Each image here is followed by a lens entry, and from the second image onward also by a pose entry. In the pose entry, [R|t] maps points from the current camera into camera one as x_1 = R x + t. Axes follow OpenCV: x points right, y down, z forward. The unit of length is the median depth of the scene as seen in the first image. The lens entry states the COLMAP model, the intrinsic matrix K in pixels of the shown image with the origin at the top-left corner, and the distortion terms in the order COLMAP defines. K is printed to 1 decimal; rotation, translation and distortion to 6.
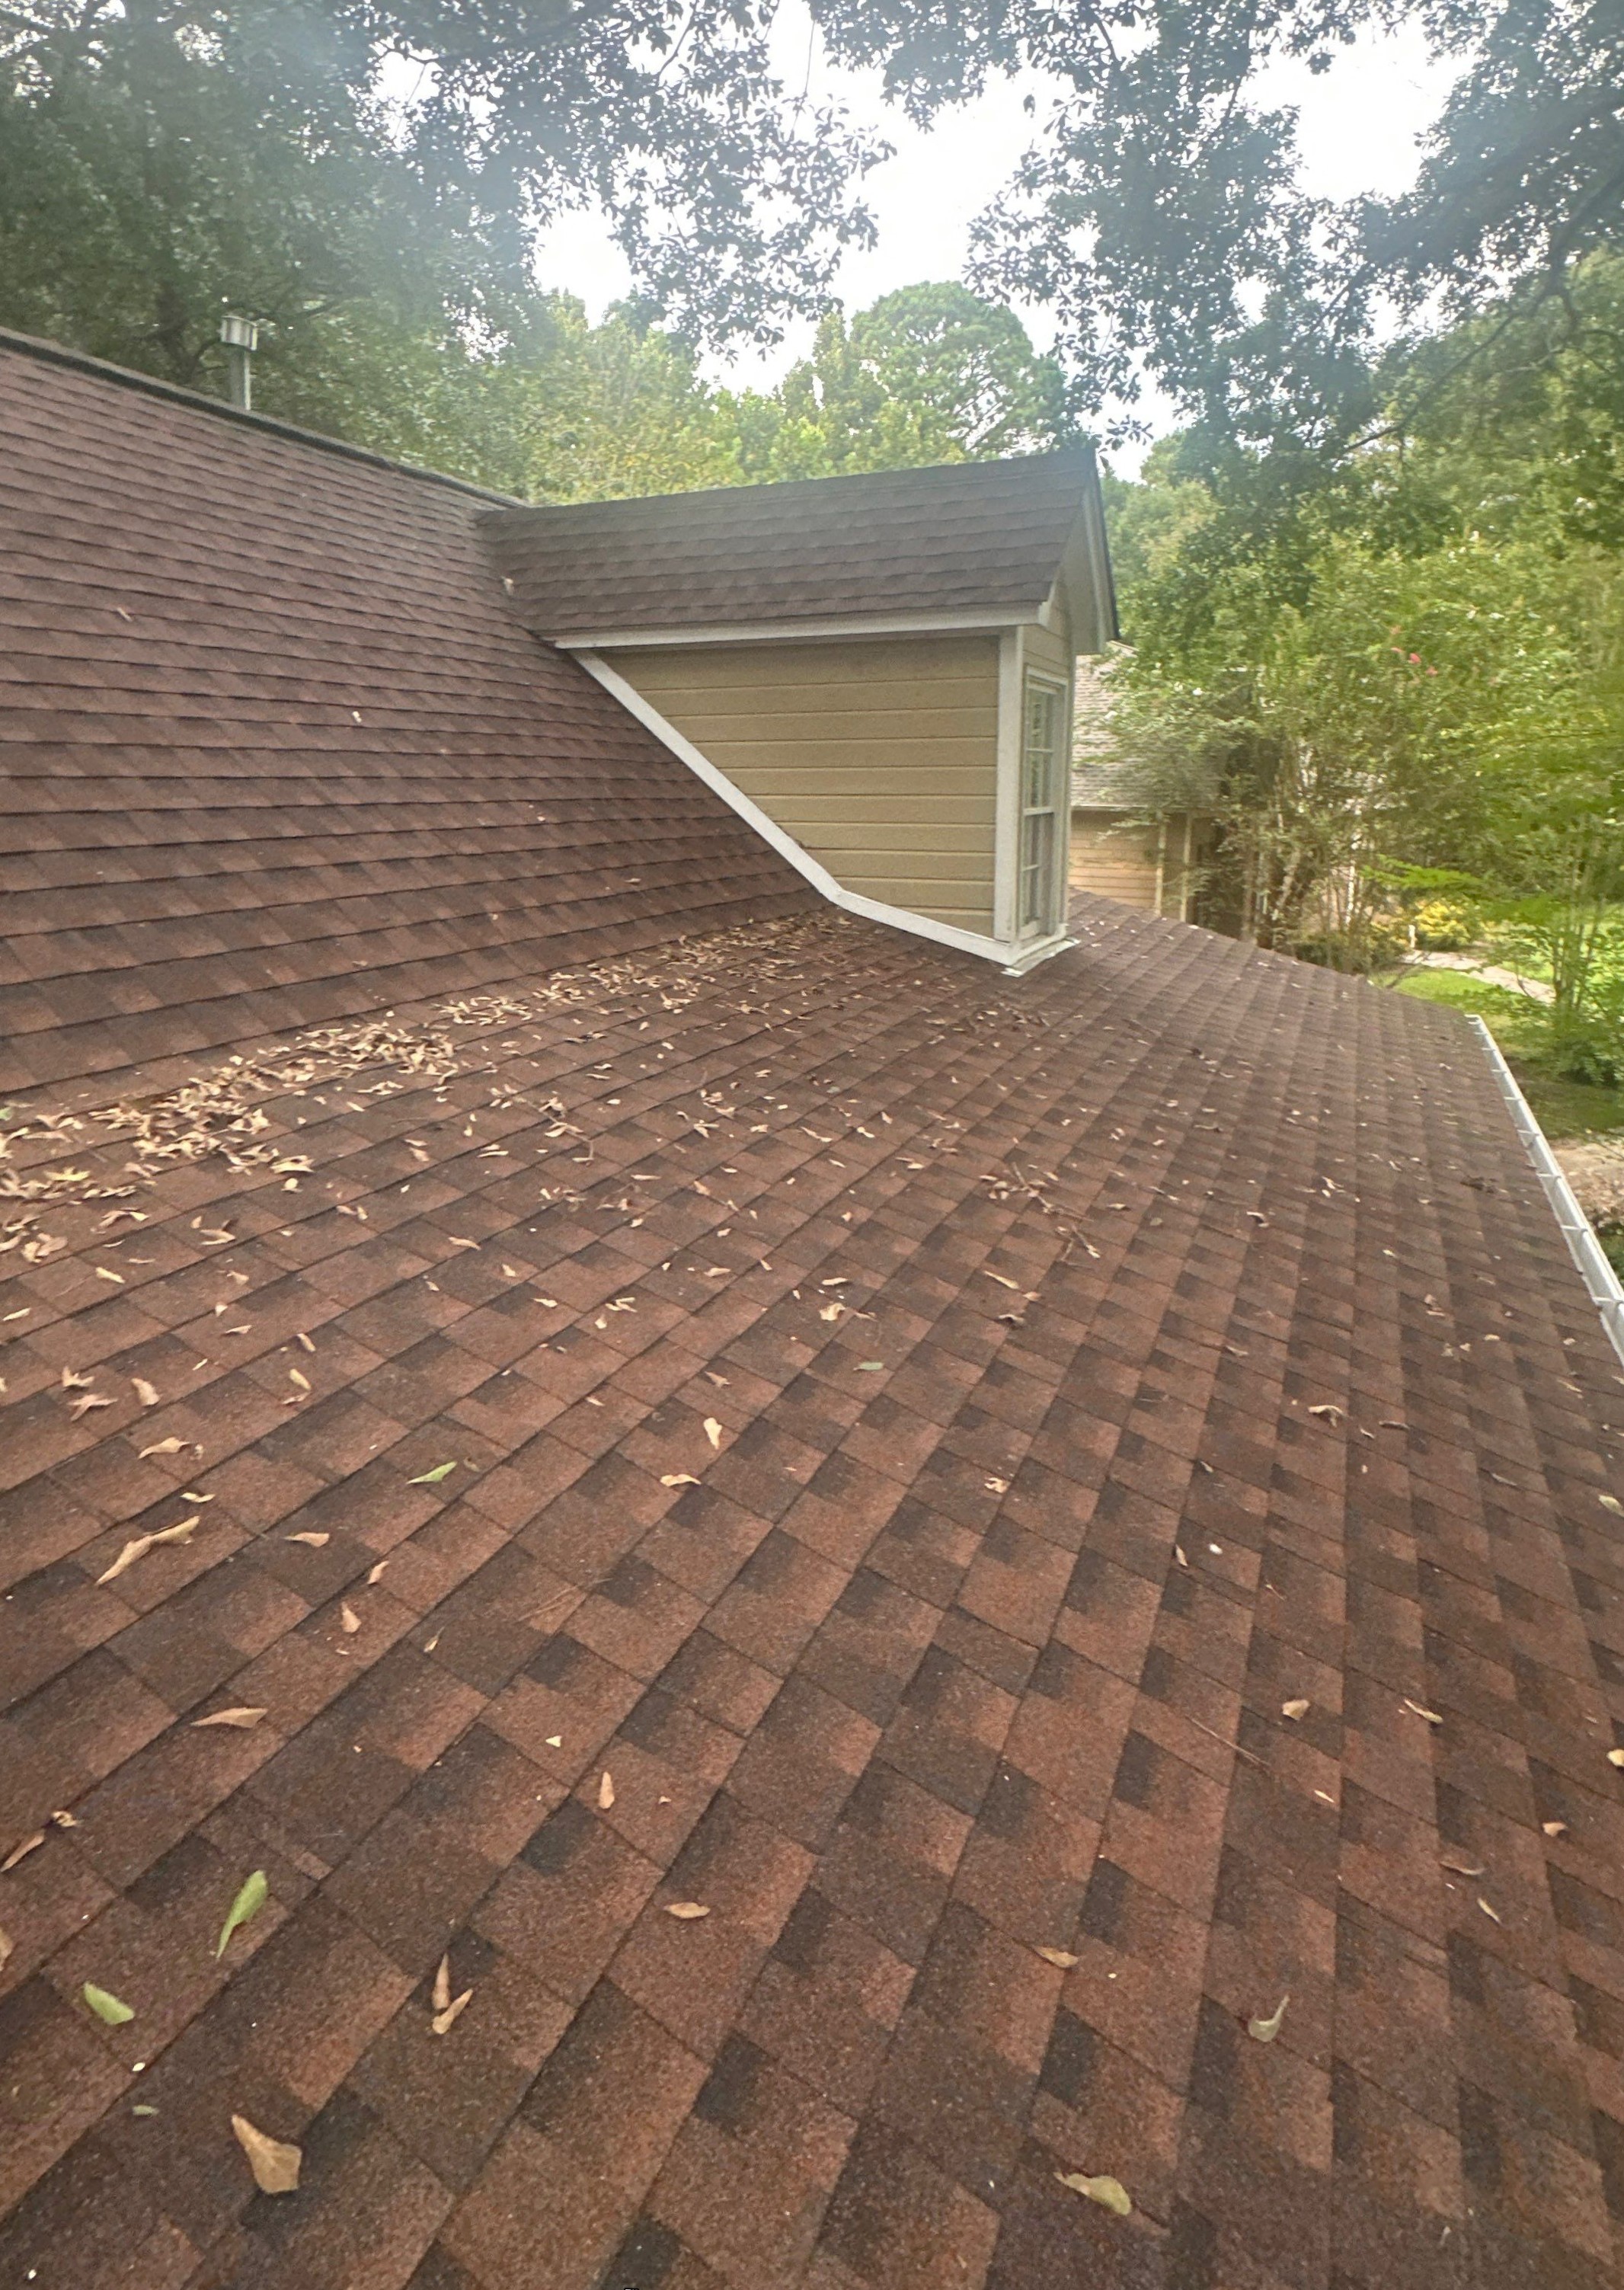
lens RADIAL K [[1224.9, 0, 816.6], [0, 1224.9, 998.4], [0, 0, 1]] dist [0.002198, 0.002382]
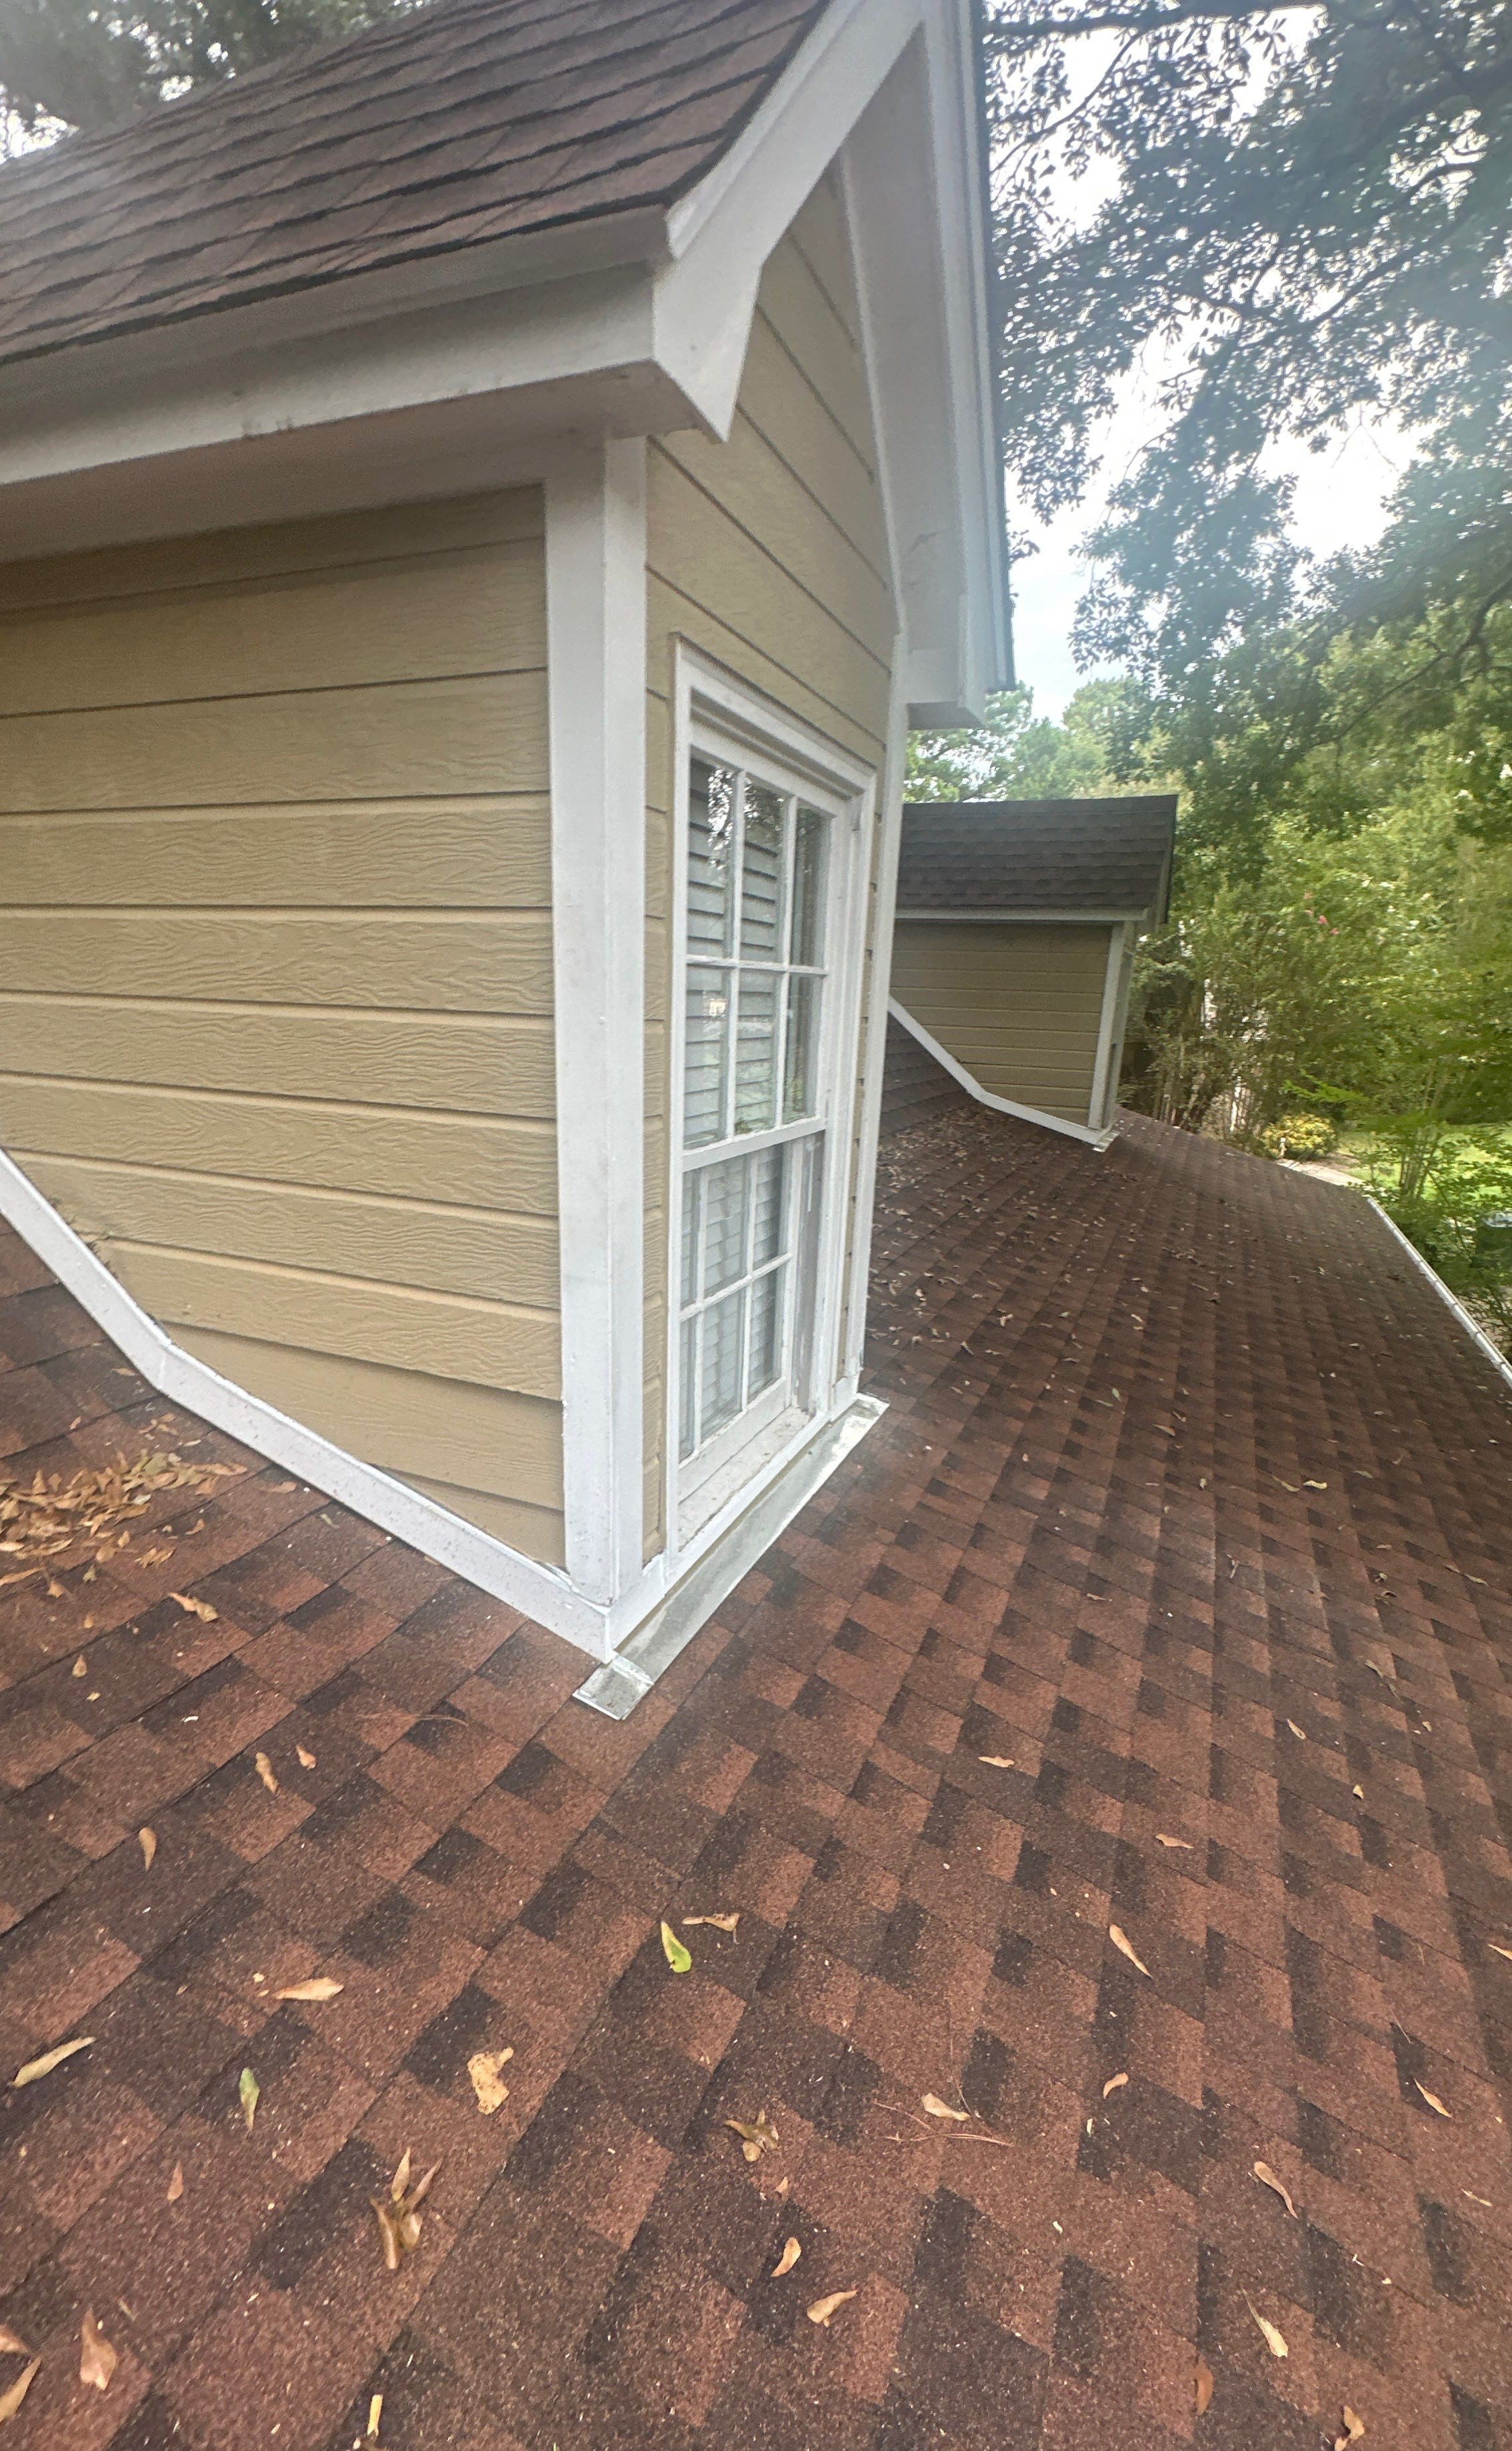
lens RADIAL K [[1061.7, 0, 756.8], [0, 1061.7, 1339.8], [0, 0, 1]] dist [-0.002740, -0.000647]
pose [[0.999321, 0.028564, 0.023290, -0.171256], [-0.031540, 0.989725, 0.139459, 0.024829], [-0.019067, -0.140098, 0.989954, -0.205915]]
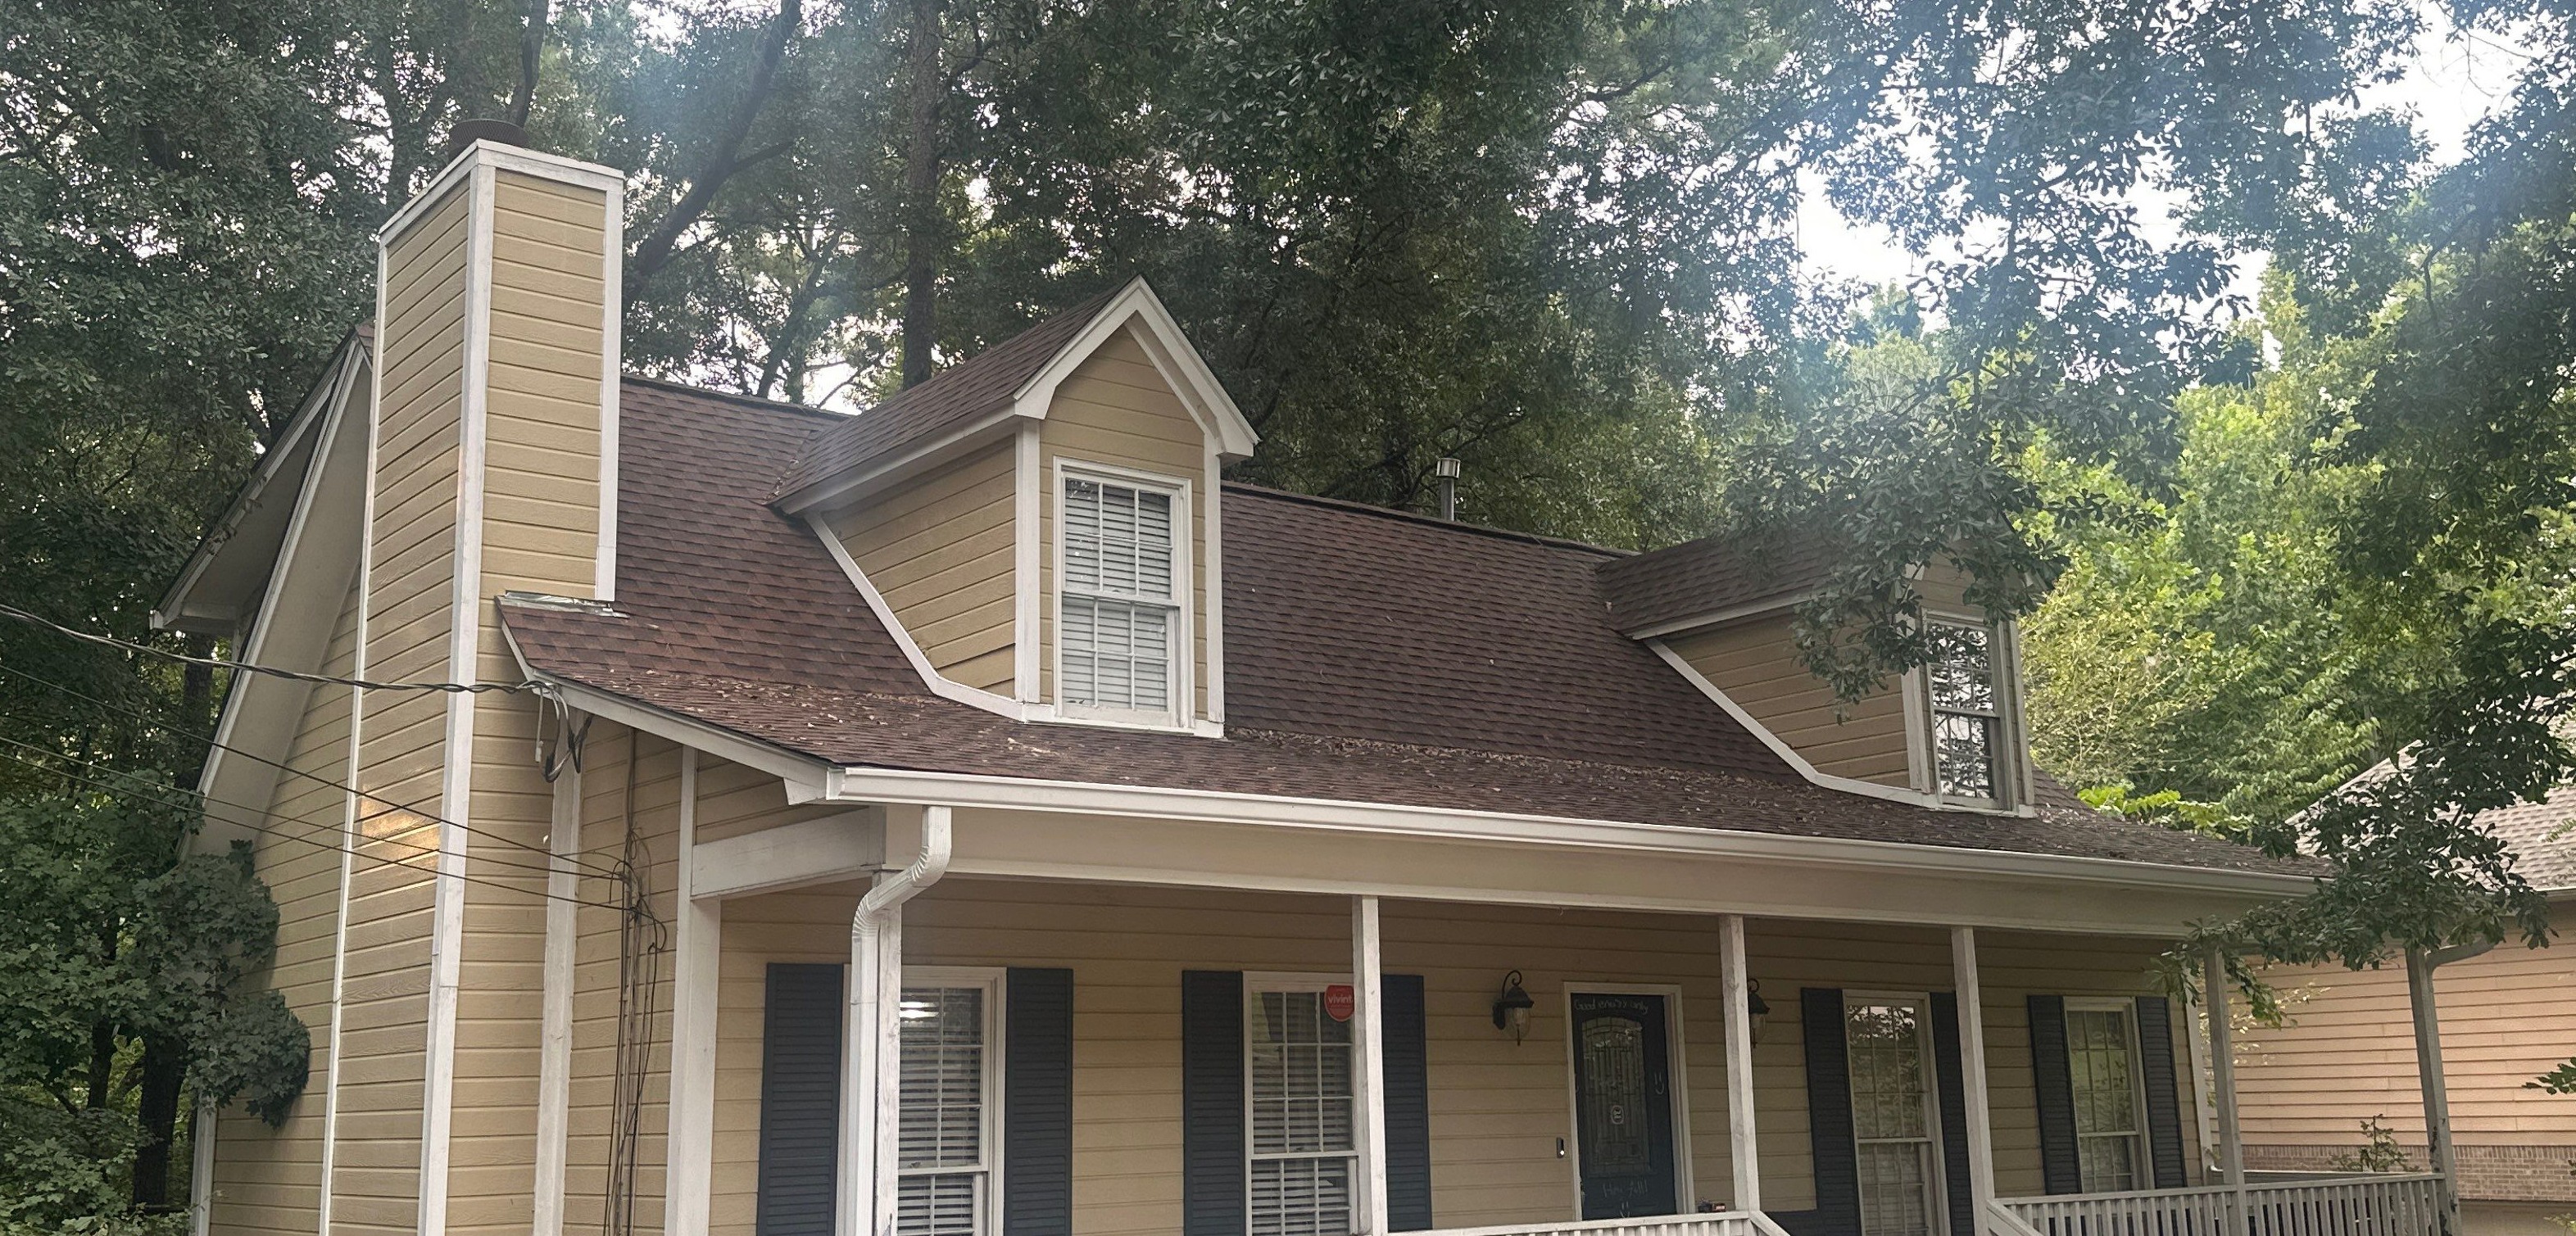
lens RADIAL K [[2389.3, 0, 1286.1], [0, 2389.3, 613.8], [0, 0, 1]] dist [0.006810, 0.000000]
pose [[0.878105, -0.119154, -0.463394, 0.467842], [-0.059321, 0.933912, -0.352548, 0.447746], [0.474777, 0.337063, 0.813004, -0.956206]]
